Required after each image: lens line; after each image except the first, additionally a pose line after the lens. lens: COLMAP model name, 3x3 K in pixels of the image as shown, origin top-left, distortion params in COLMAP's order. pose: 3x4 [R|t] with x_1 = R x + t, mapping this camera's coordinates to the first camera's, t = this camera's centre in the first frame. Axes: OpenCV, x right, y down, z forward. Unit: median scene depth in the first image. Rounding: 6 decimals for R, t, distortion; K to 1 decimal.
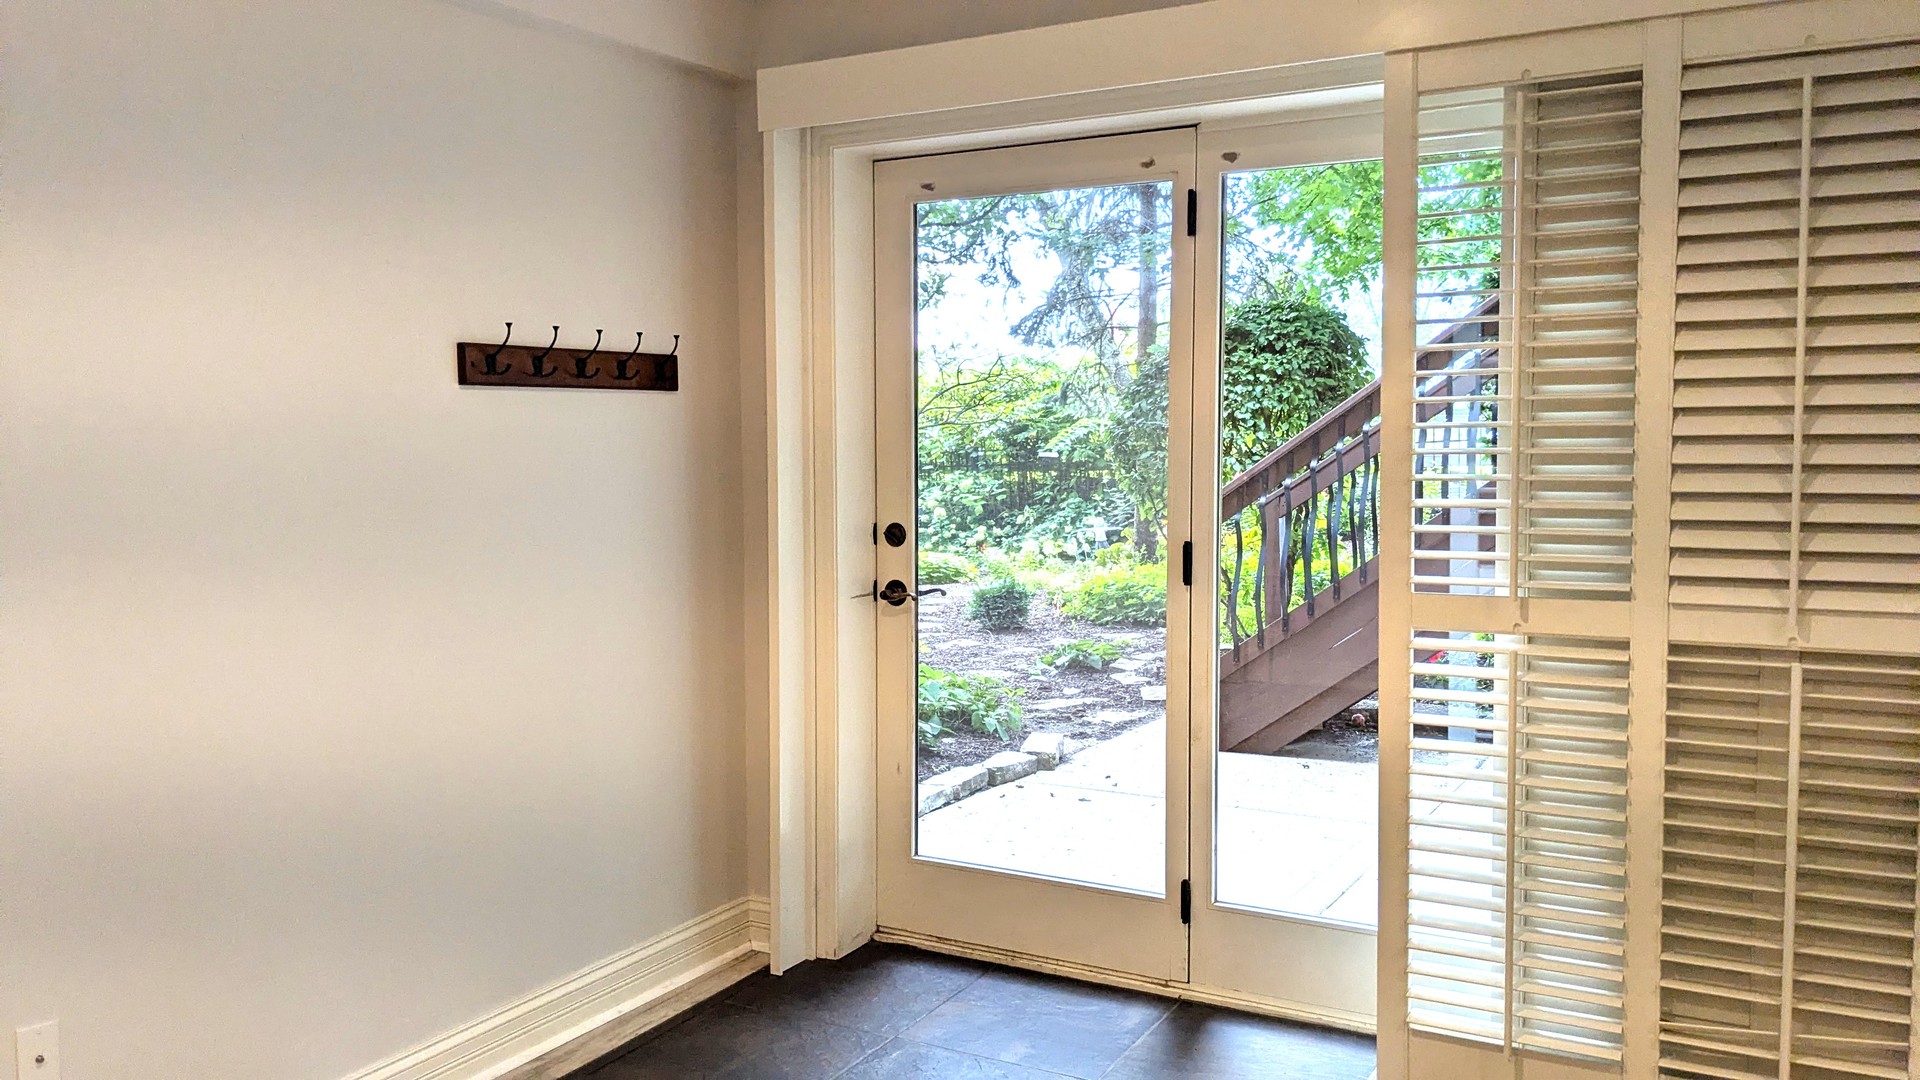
lens RADIAL K [[1521.9, 0, 967.1], [0, 1521.9, 551.1], [0, 0, 1]] dist [0.105897, -0.000631]
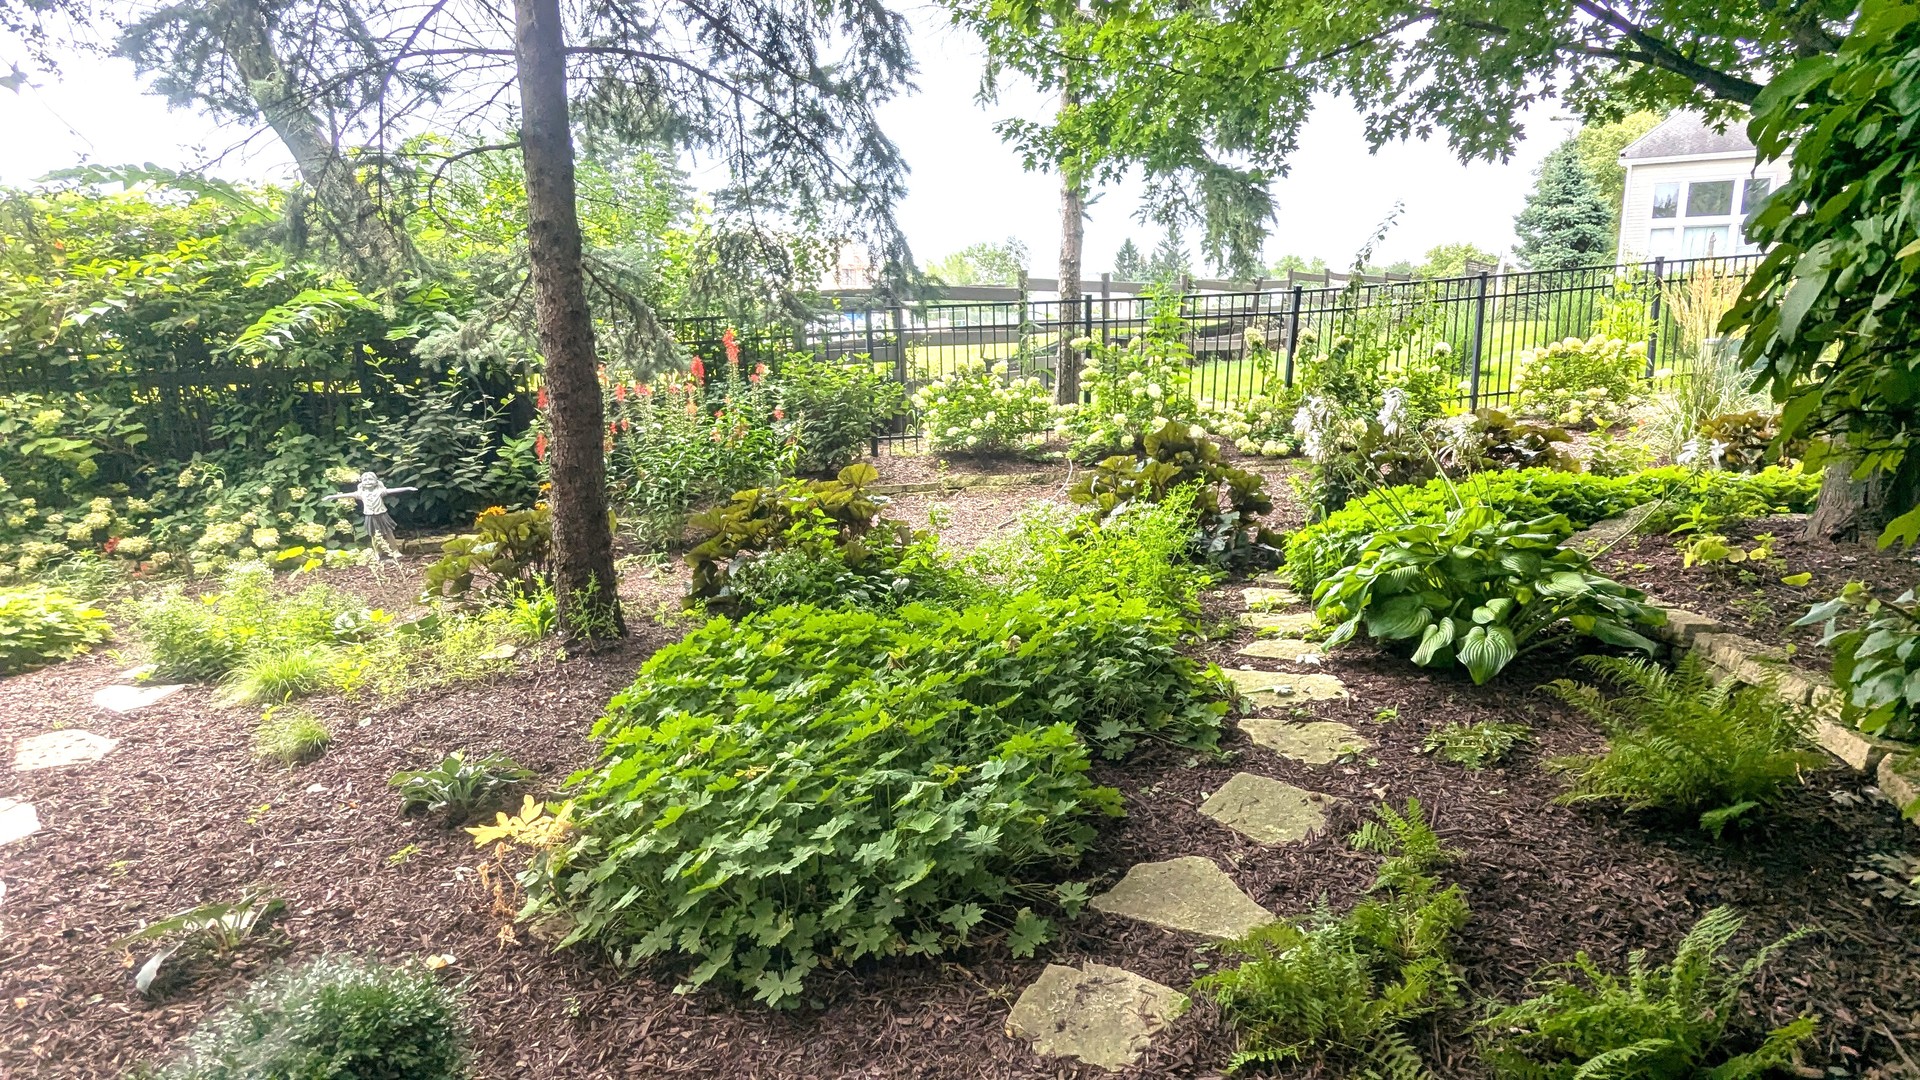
lens RADIAL K [[1072.6, 0, 939.4], [0, 1072.6, 535.2], [0, 0, 1]] dist [0.003421, 0.001243]
pose [[0.776897, -0.128448, 0.616387, 0.005321], [0.055813, 0.989165, 0.135784, -0.046196], [-0.627149, -0.071088, 0.775648, 0.638579]]
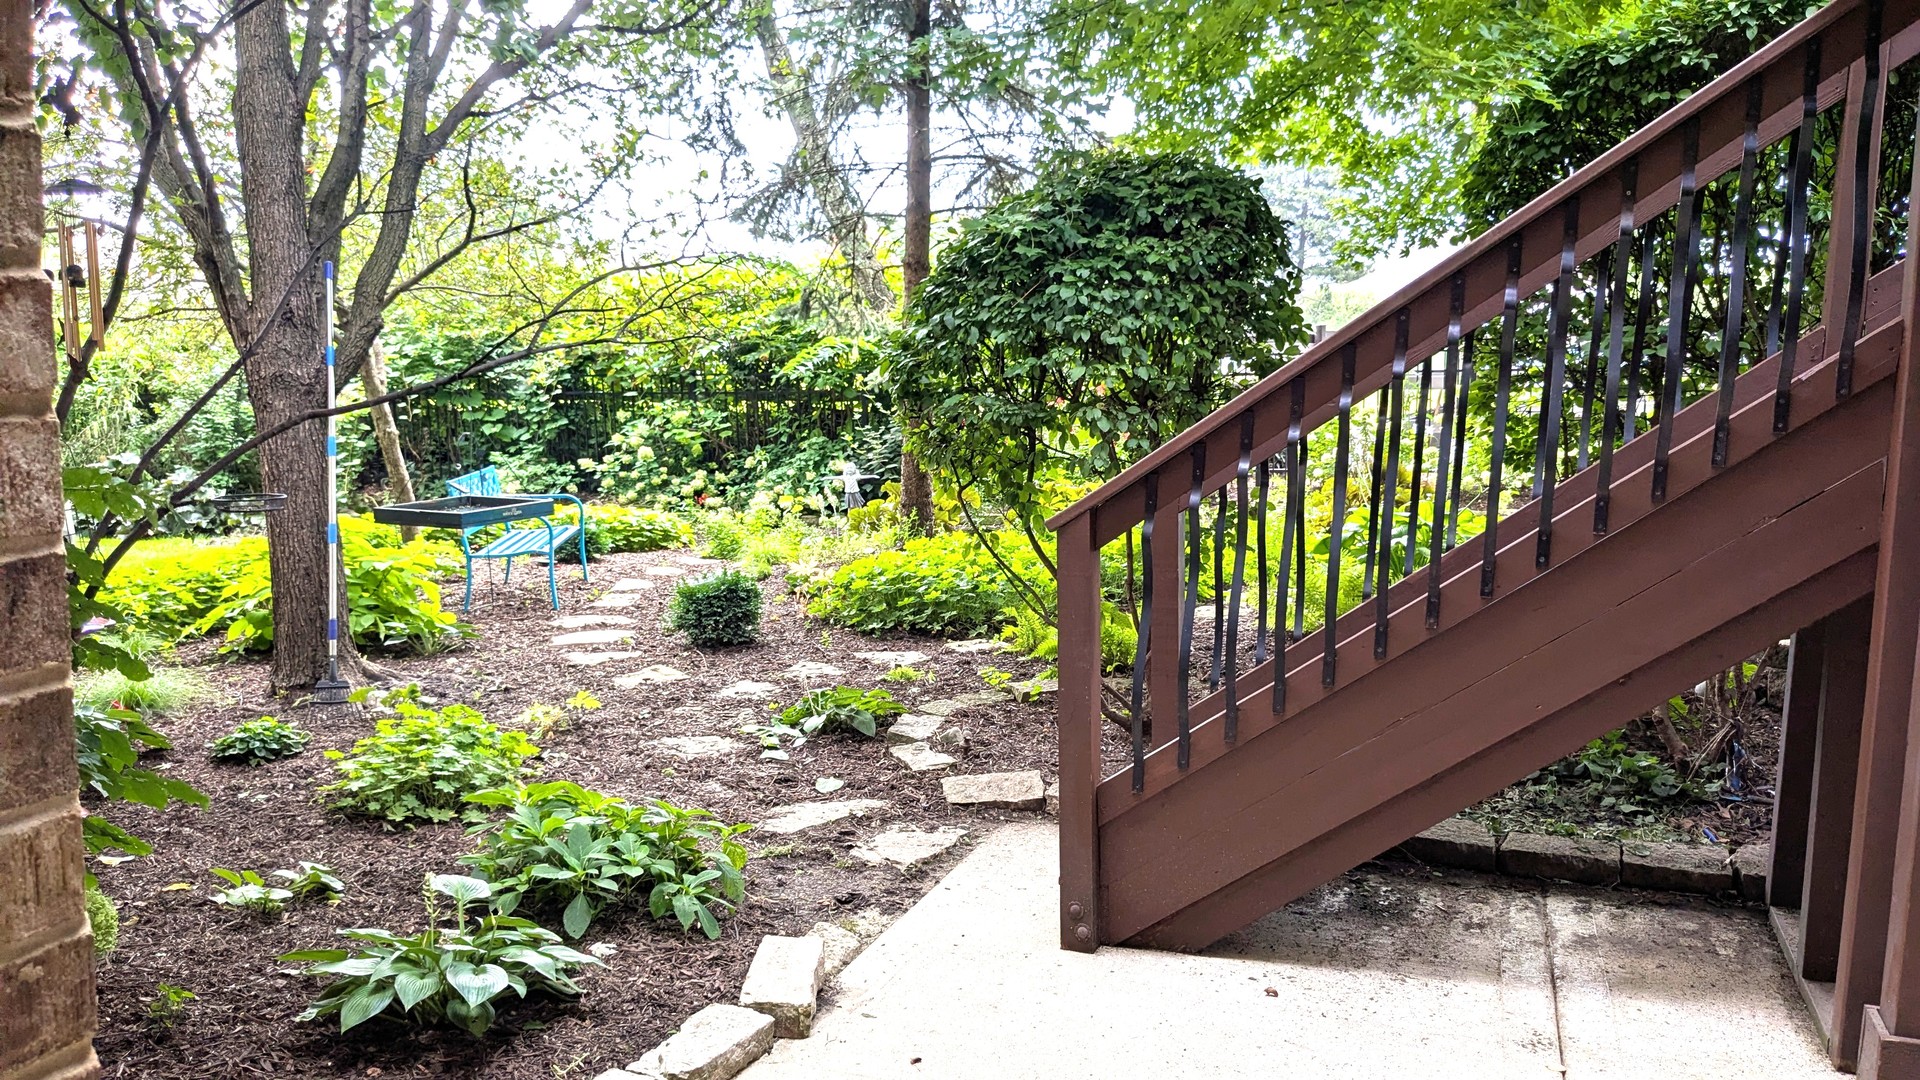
lens RADIAL K [[1521.9, 0, 967.1], [0, 1521.9, 551.1], [0, 0, 1]] dist [0.105897, -0.000631]
pose [[0.984862, -0.006023, 0.173238, 0.010071], [-0.003207, 0.998592, 0.052950, -0.020614], [-0.173313, -0.052704, 0.983456, 0.230951]]
